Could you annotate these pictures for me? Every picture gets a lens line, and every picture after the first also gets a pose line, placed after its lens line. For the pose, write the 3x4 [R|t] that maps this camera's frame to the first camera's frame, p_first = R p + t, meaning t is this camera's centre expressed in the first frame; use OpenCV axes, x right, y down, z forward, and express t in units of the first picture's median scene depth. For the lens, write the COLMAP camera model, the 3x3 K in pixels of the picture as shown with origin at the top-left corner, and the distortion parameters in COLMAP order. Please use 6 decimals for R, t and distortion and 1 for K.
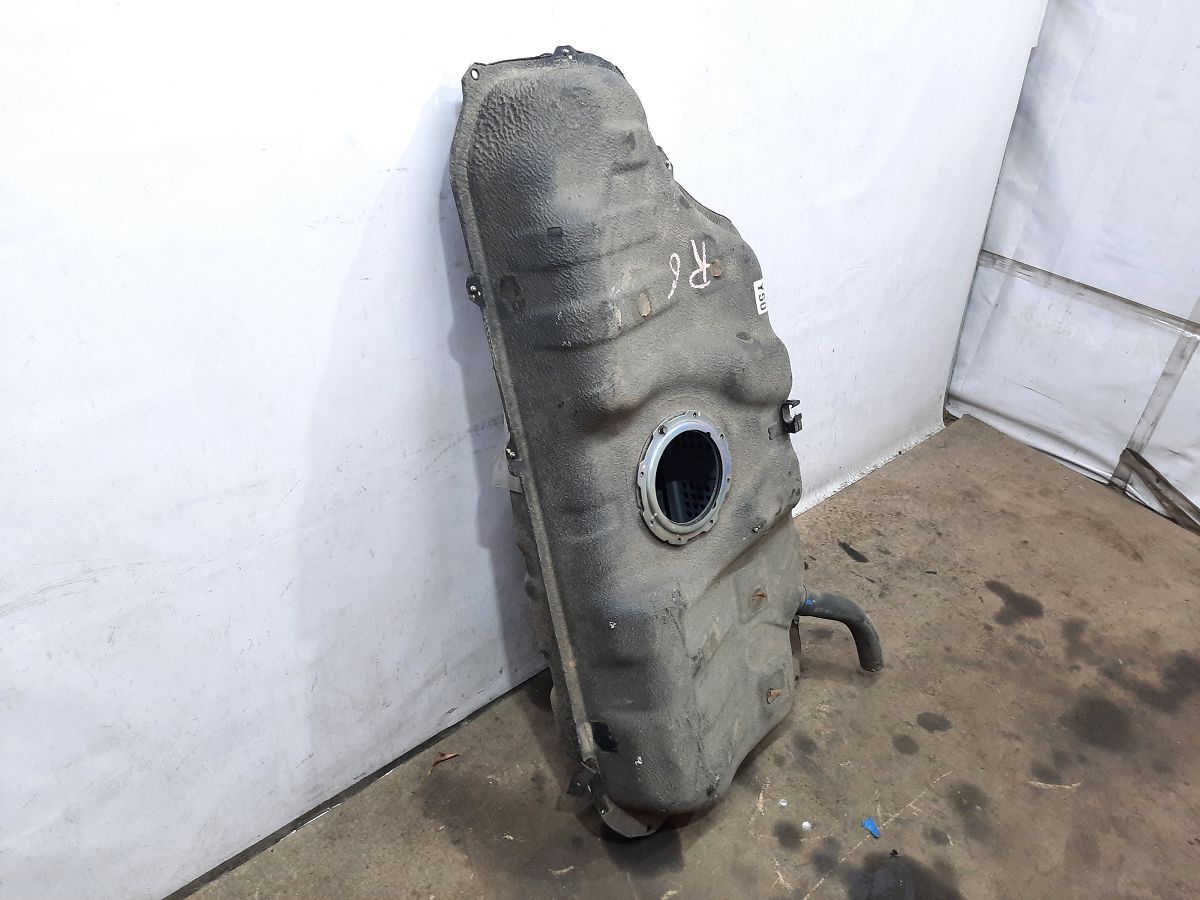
lens RADIAL K [[882.4, 0, 602.9], [0, 882.4, 448.0], [0, 0, 1]] dist [0.060652, -0.072761]
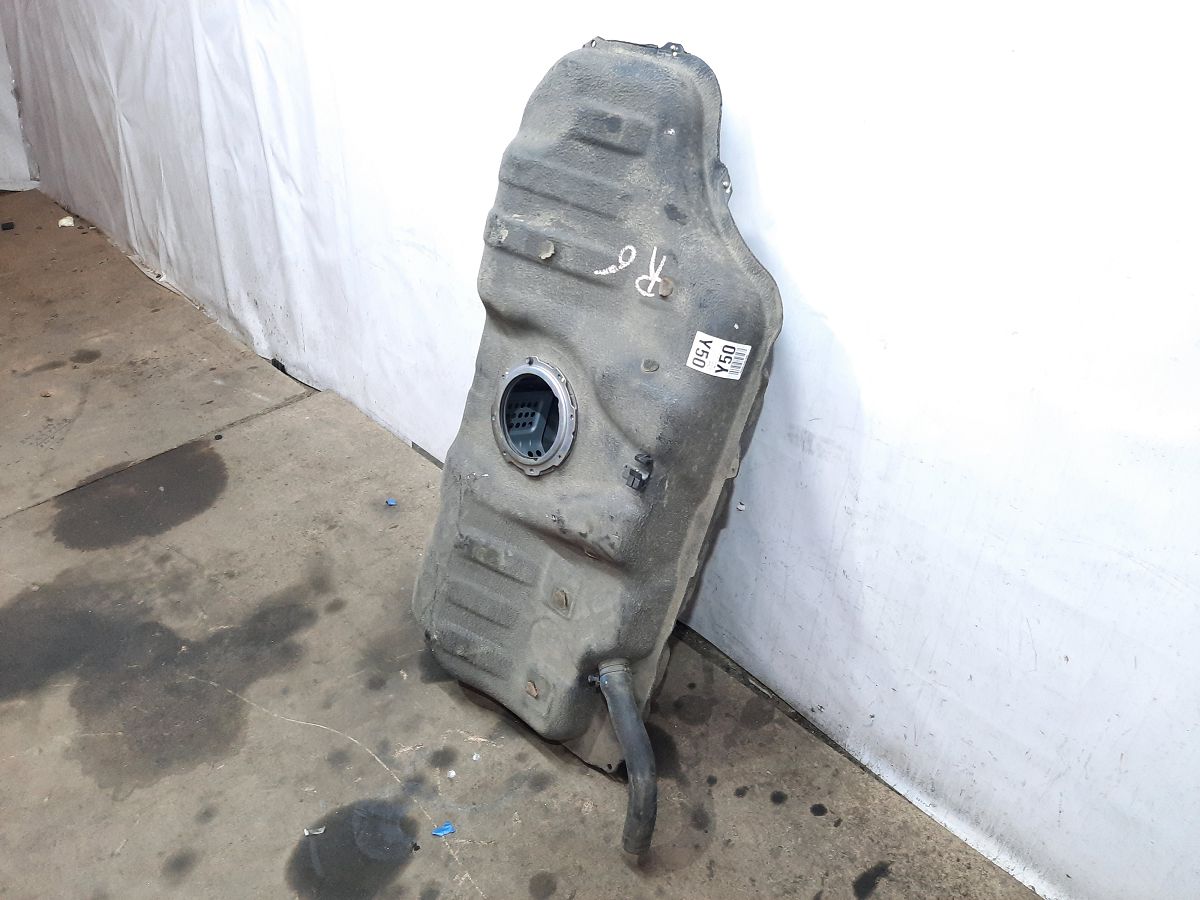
lens RADIAL K [[882.4, 0, 602.9], [0, 882.4, 448.0], [0, 0, 1]] dist [0.060652, -0.072761]
pose [[0.031740, 0.510229, -0.859453, 0.826965], [-0.550496, 0.726632, 0.411048, -0.343170], [0.834234, 0.460079, 0.303942, 0.568095]]
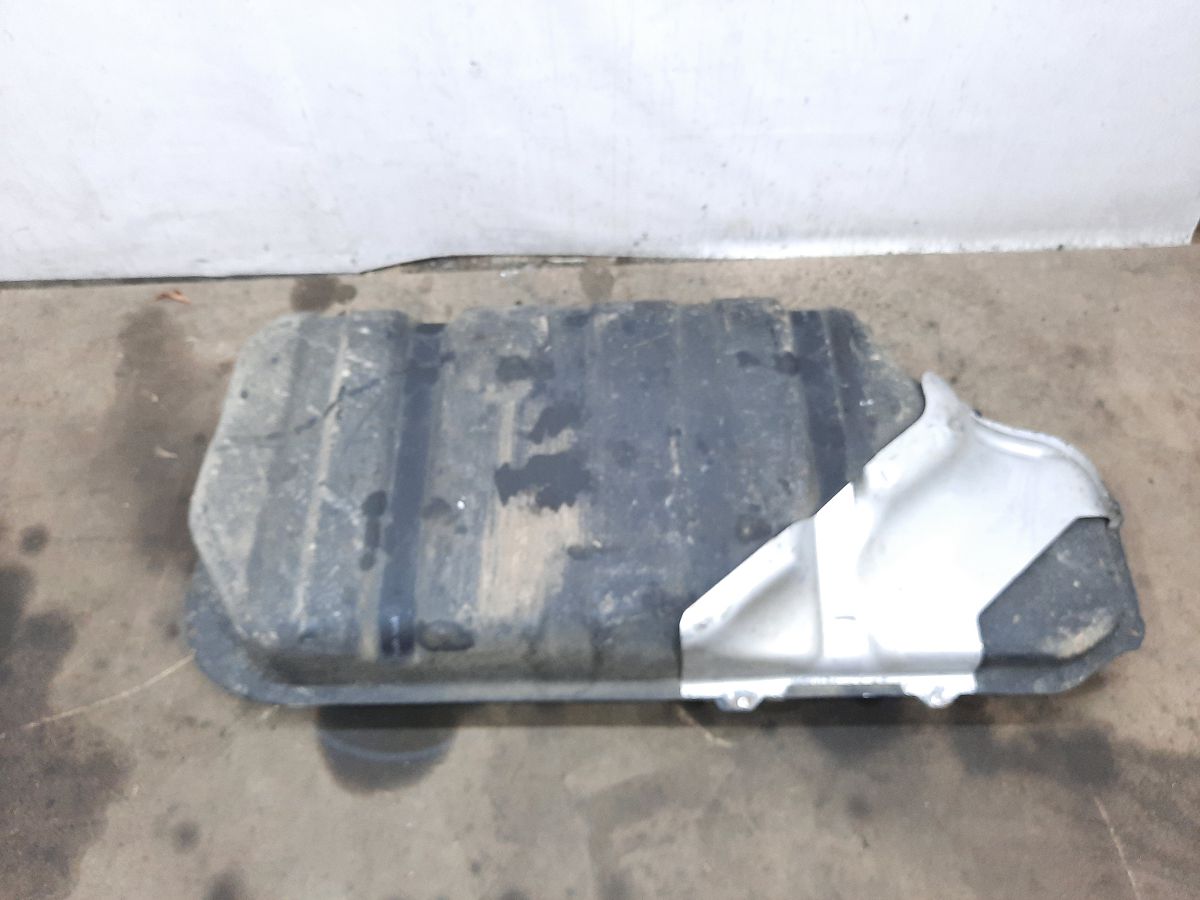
lens RADIAL K [[887.7, 0, 600.5], [0, 887.7, 462.0], [0, 0, 1]] dist [0.003060, -0.002944]
pose [[0.770038, 0.535342, -0.347060, 0.541723], [-0.312863, 0.790939, 0.525863, -0.143346], [0.556020, -0.296353, 0.776542, 0.419281]]
